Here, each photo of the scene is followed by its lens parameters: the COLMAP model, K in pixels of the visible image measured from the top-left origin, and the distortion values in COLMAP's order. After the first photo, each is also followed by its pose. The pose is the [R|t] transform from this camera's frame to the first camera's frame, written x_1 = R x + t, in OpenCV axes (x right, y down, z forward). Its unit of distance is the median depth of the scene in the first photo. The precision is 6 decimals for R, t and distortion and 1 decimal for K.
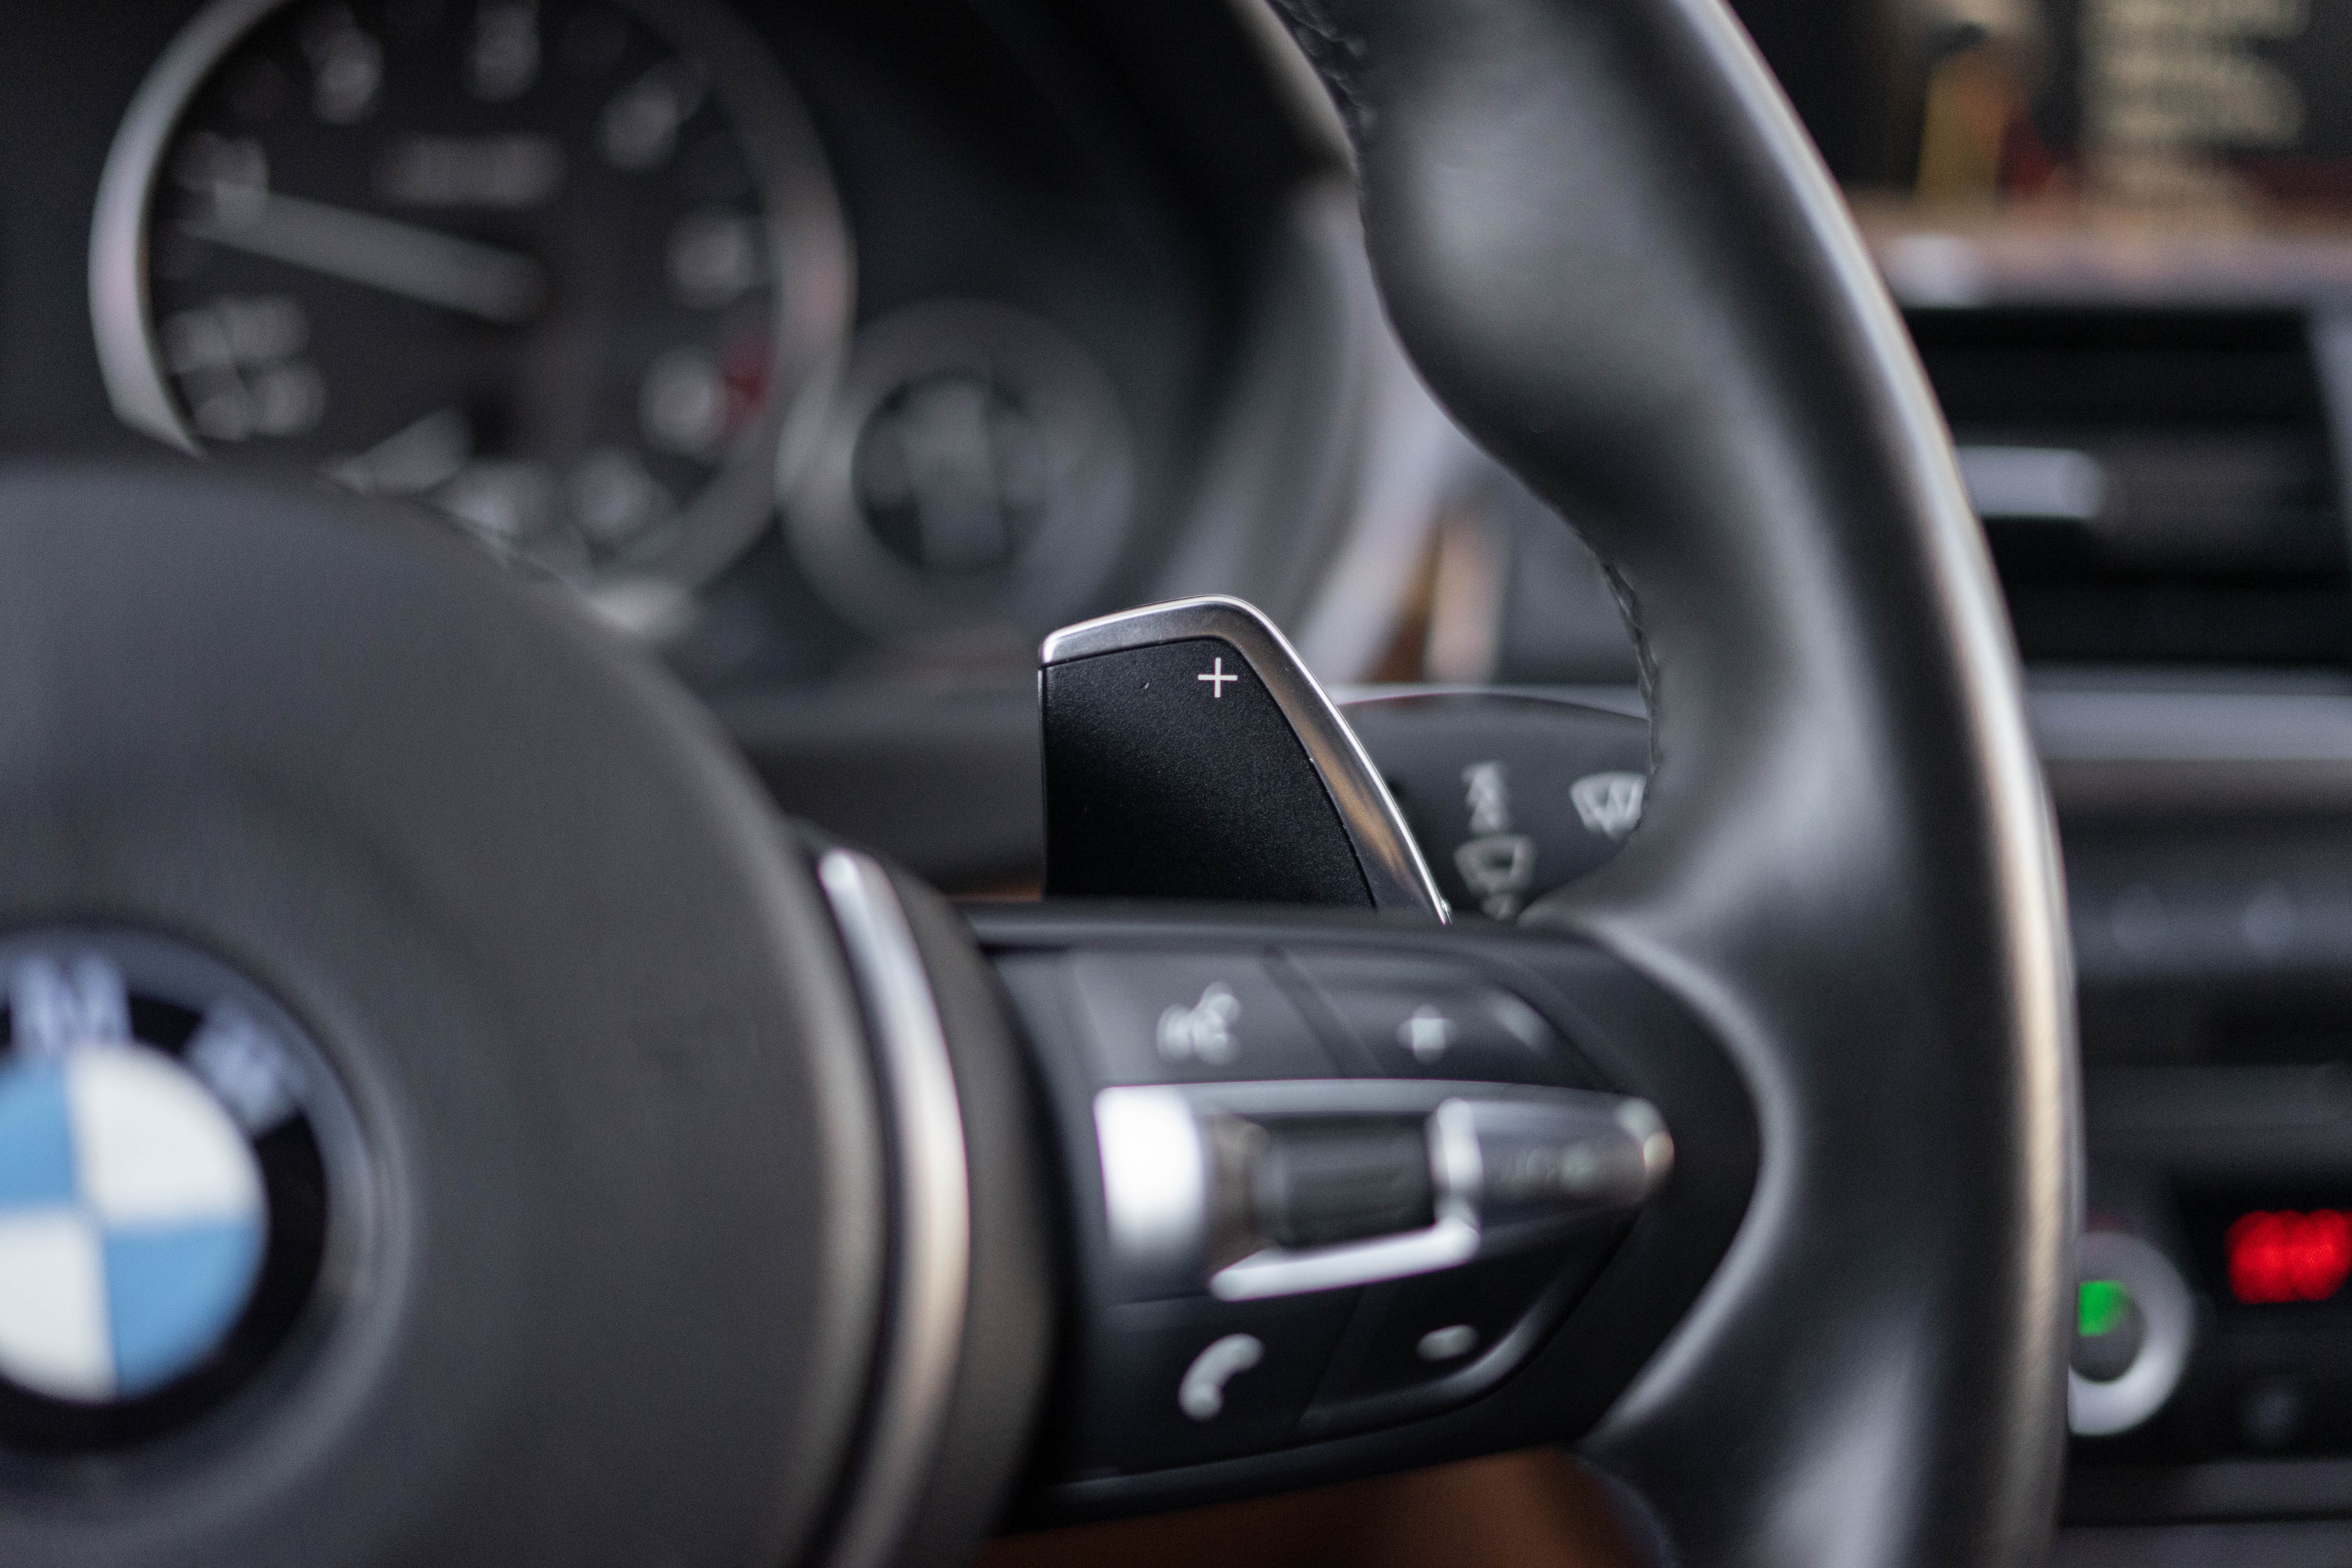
lens RADIAL K [[3892.5, 0, 1178.6], [0, 3892.5, 781.9], [0, 0, 1]] dist [-0.107952, 0.000000]
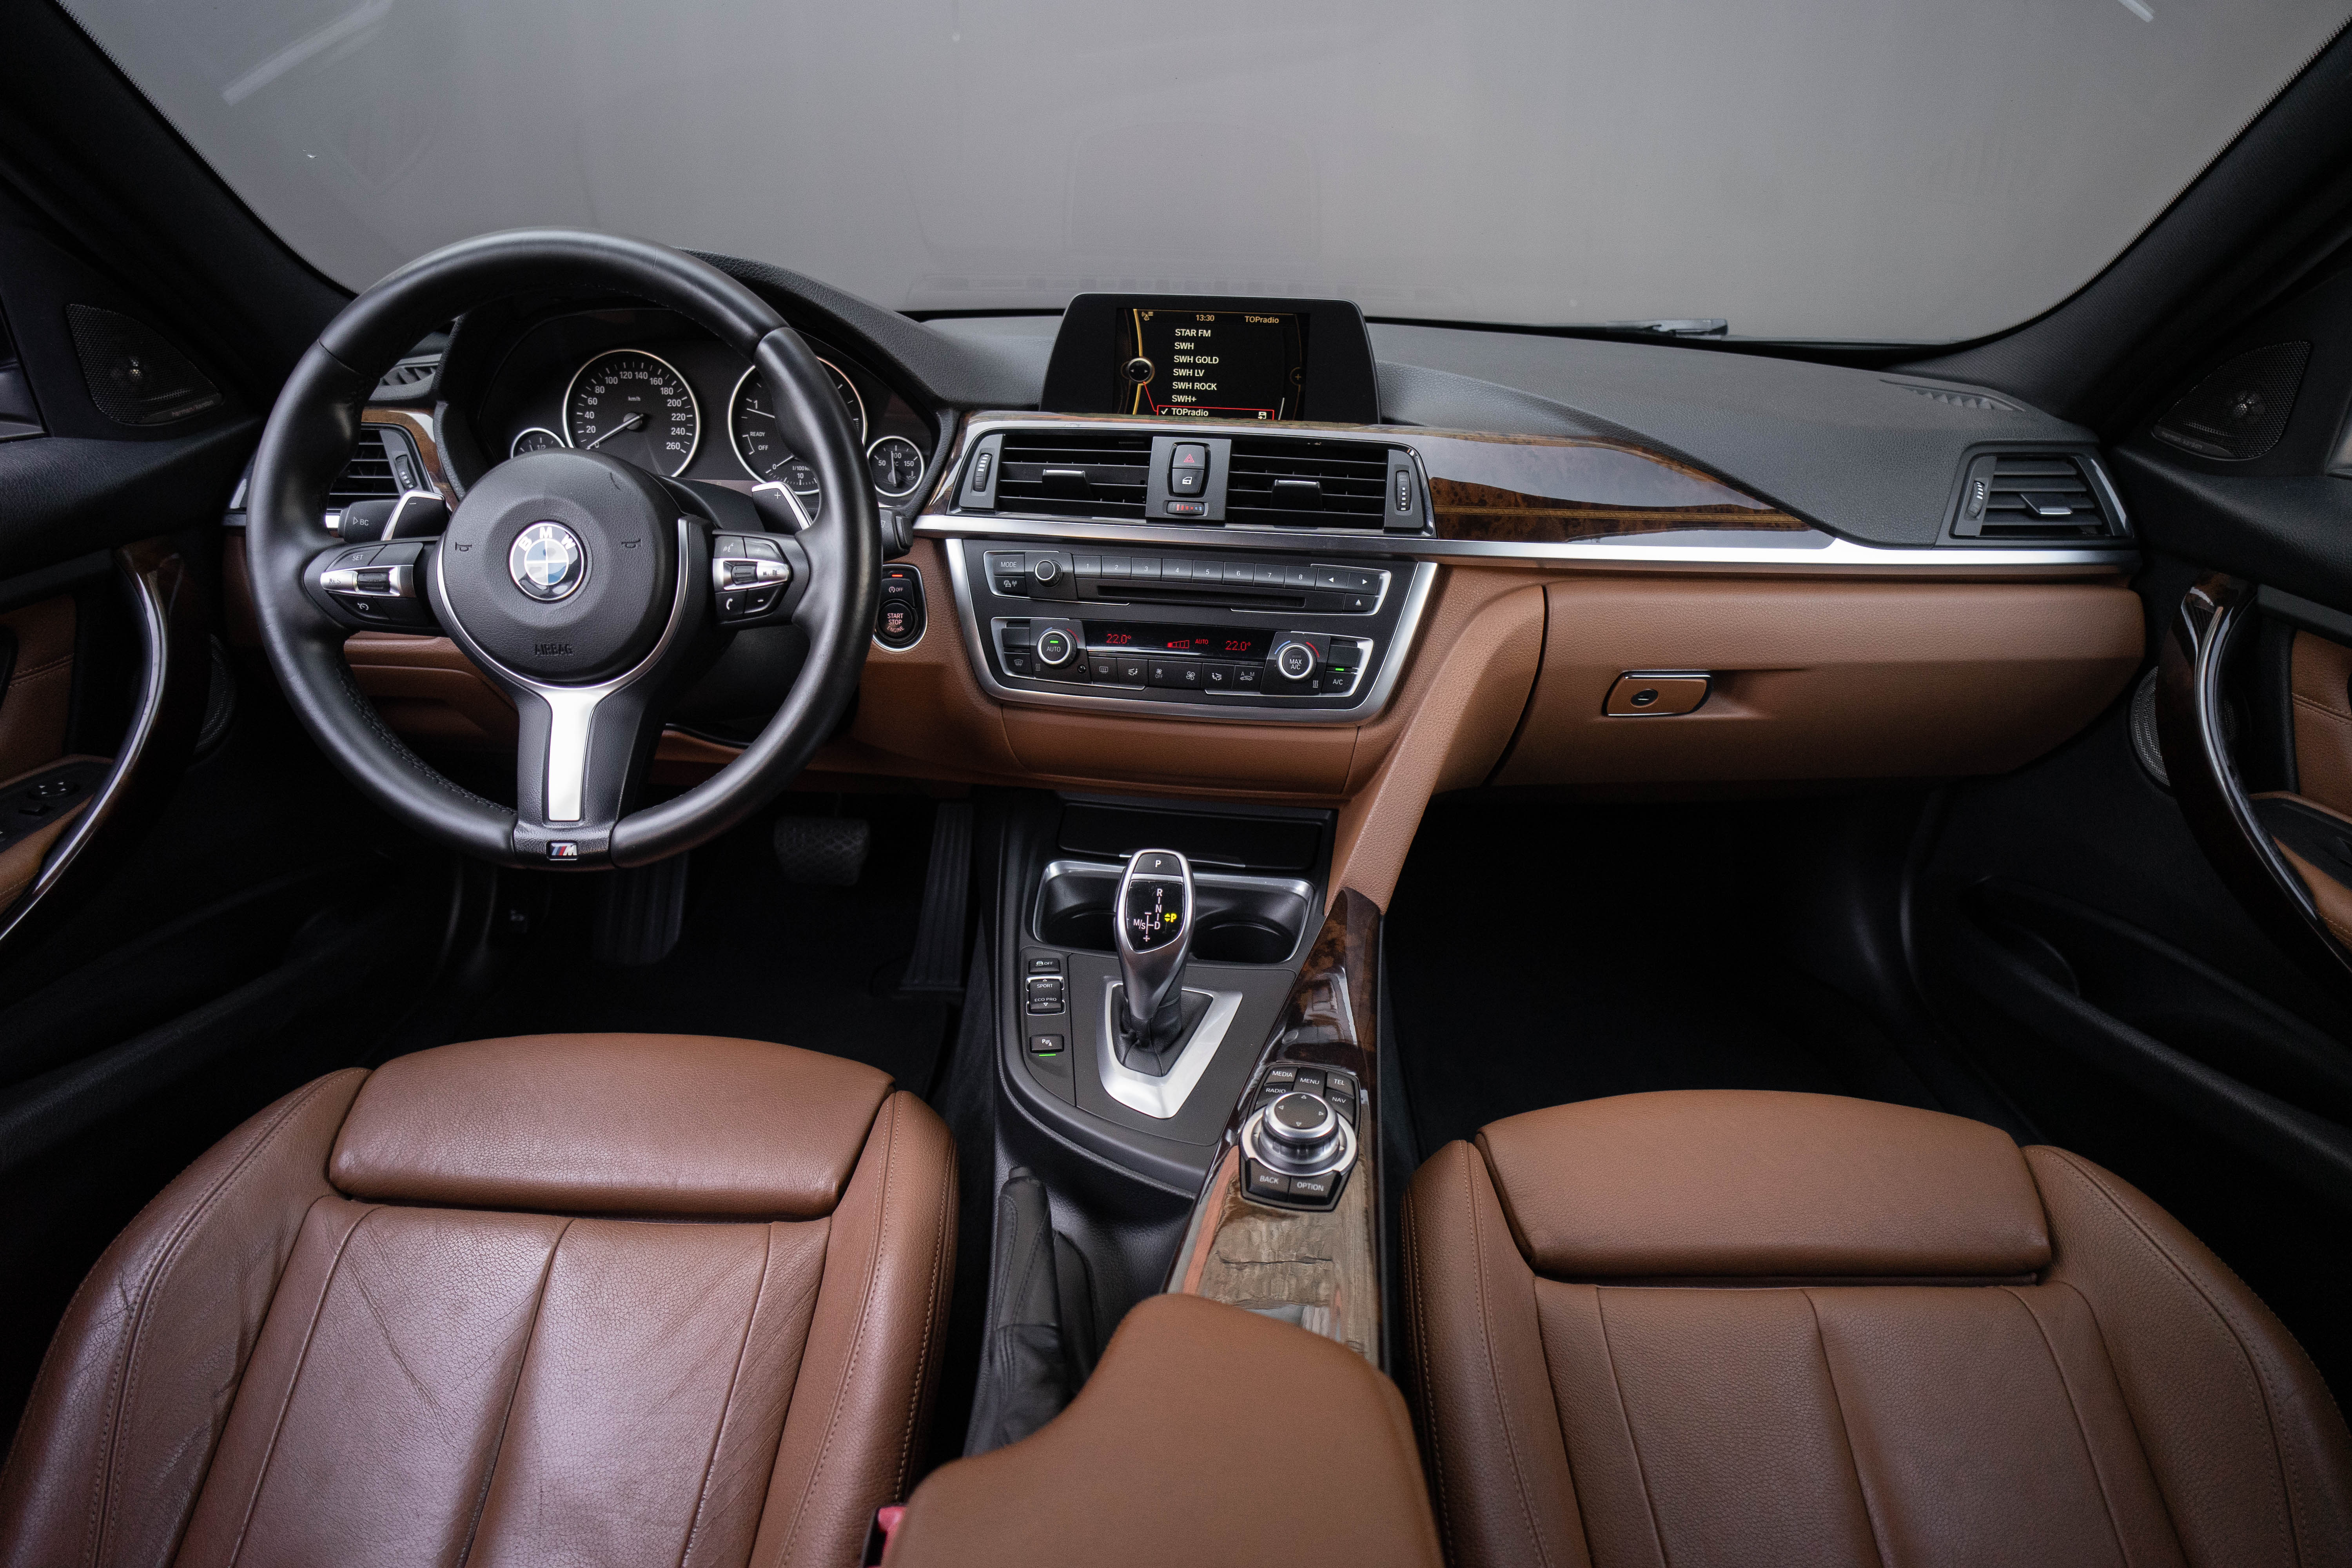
lens RADIAL K [[1237.1, 0, 1181.2], [0, 1237.1, 769.6], [0, 0, 1]] dist [-0.050450, 0.022068]
pose [[0.947611, 0.103429, -0.302217, 1.242733], [-0.059361, 0.986667, 0.151541, 0.067555], [0.313862, -0.125662, 0.941116, -0.632128]]
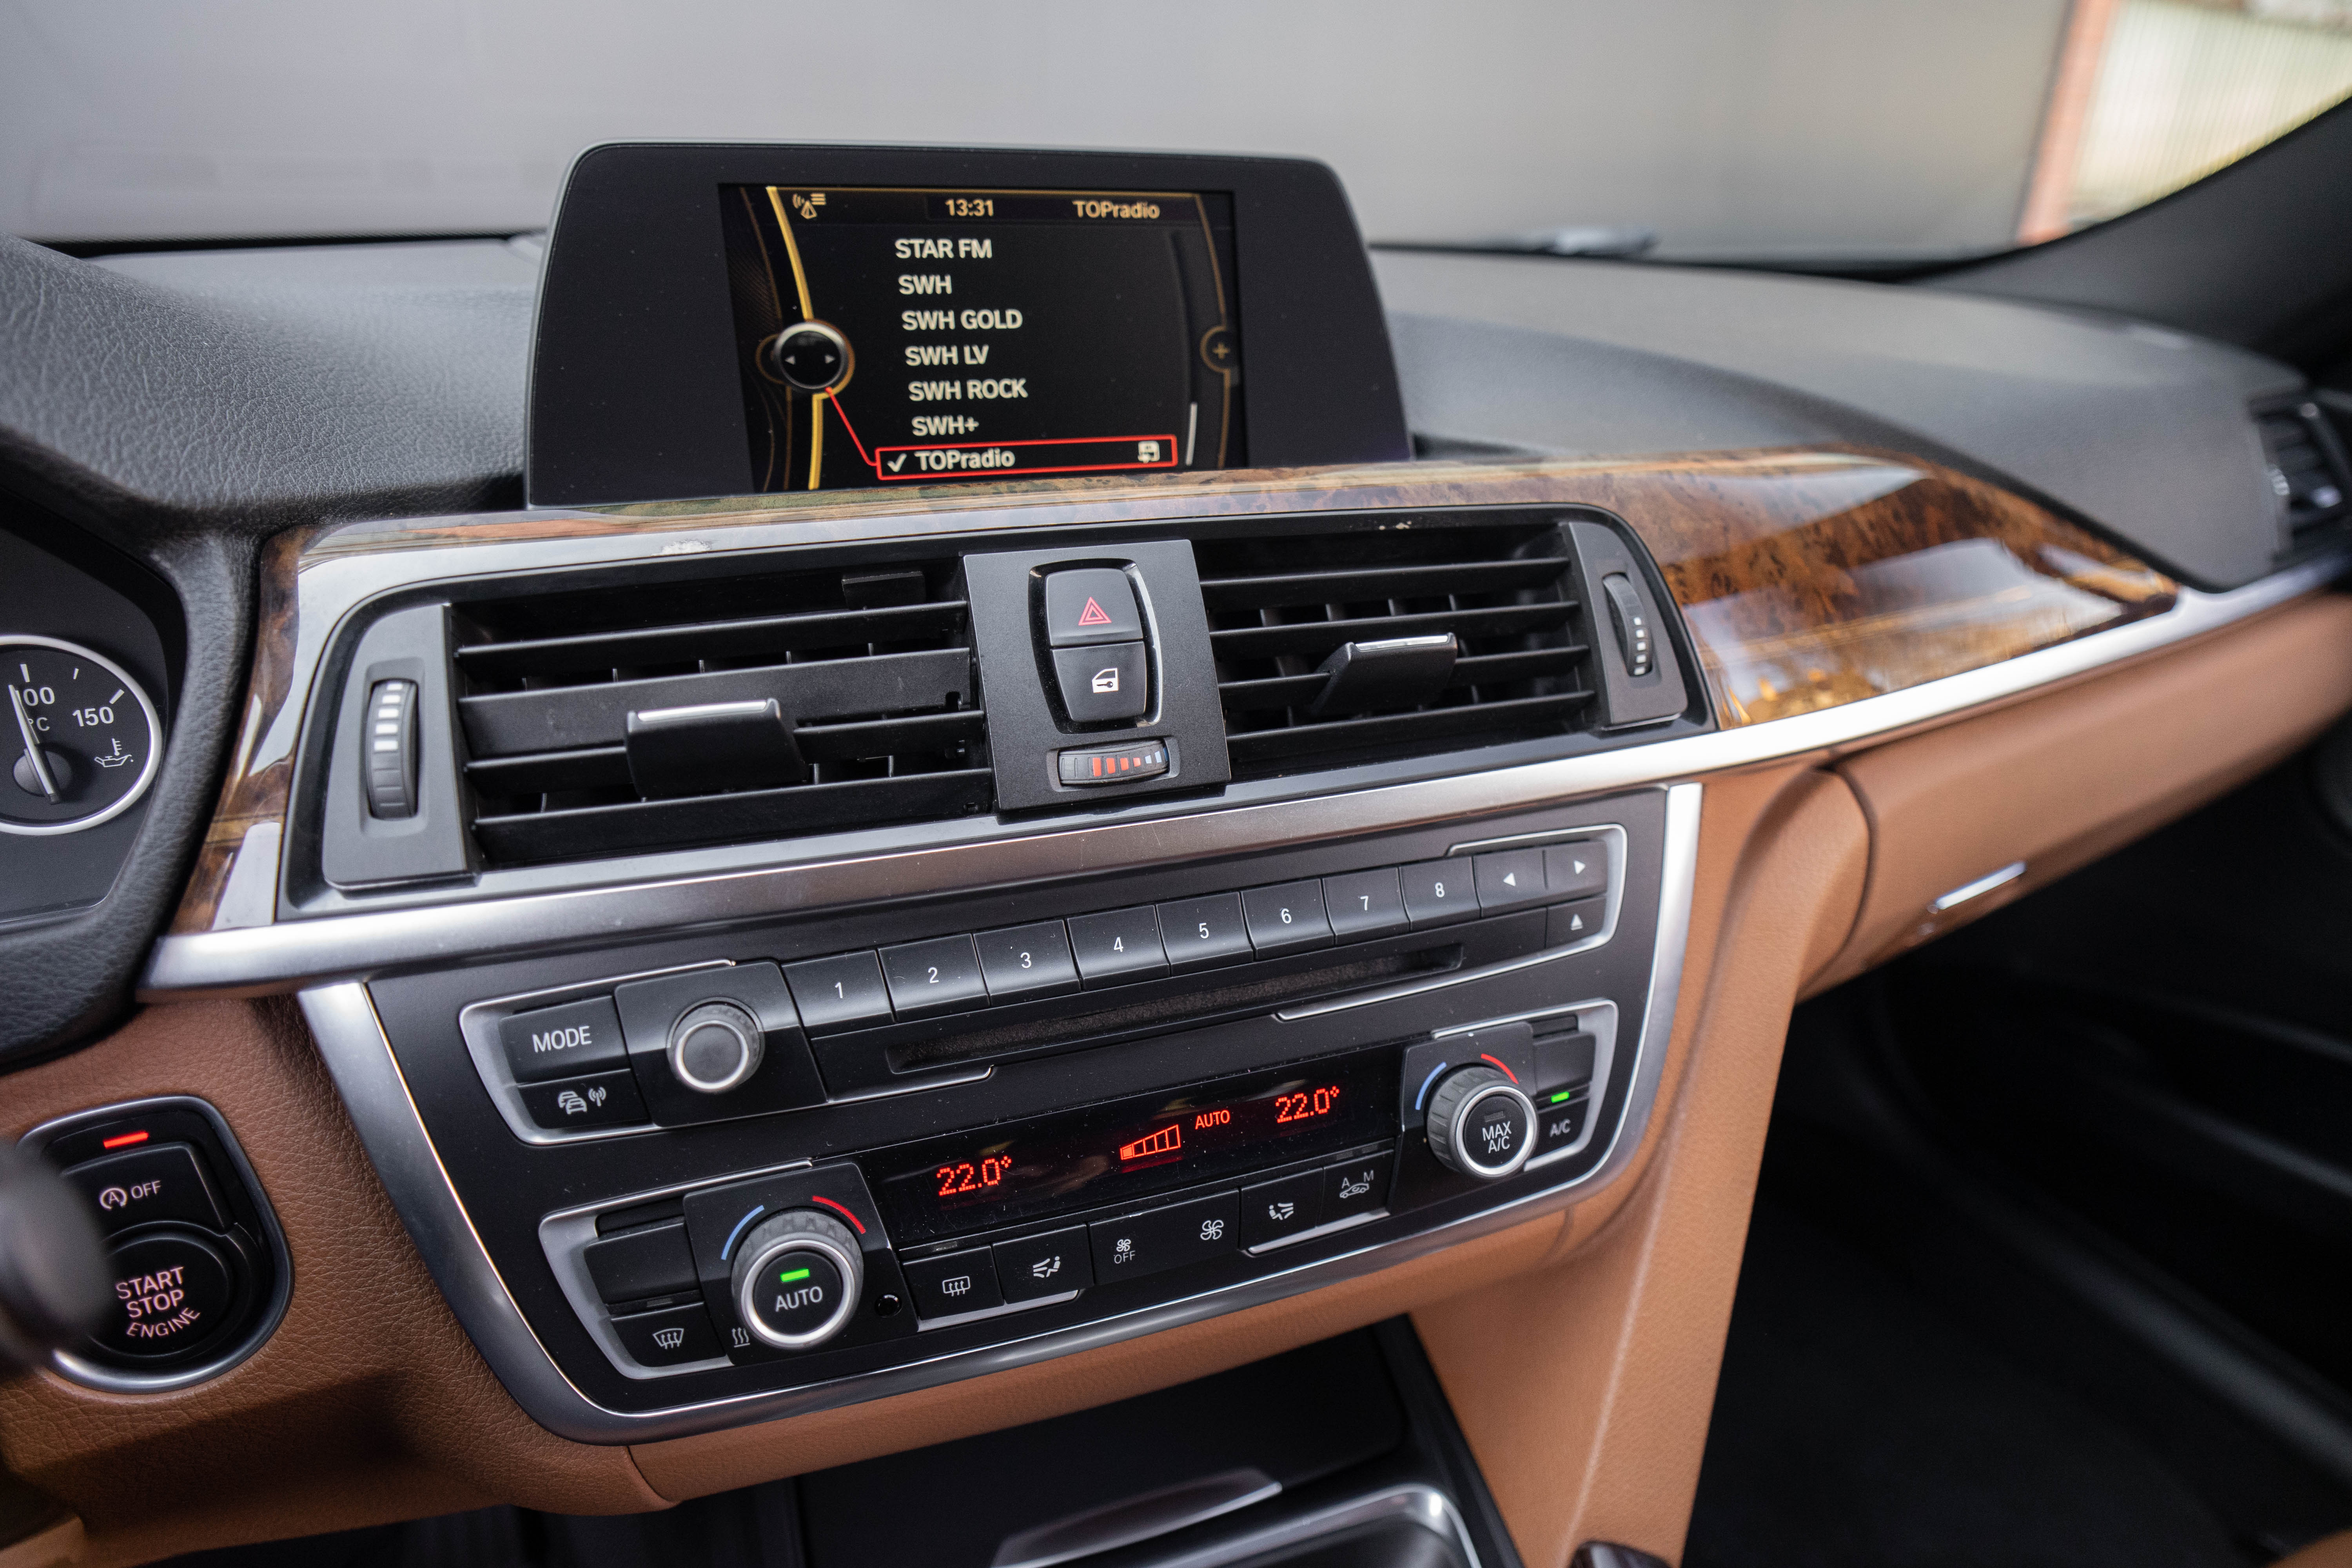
lens RADIAL K [[1237.1, 0, 1185.1], [0, 1237.1, 777.0], [0, 0, 1]] dist [-0.050450, 0.022068]
pose [[0.990037, -0.084844, 0.112377, 0.492277], [0.064219, 0.982314, 0.175881, -0.177926], [-0.125312, -0.166912, 0.977976, 0.778775]]
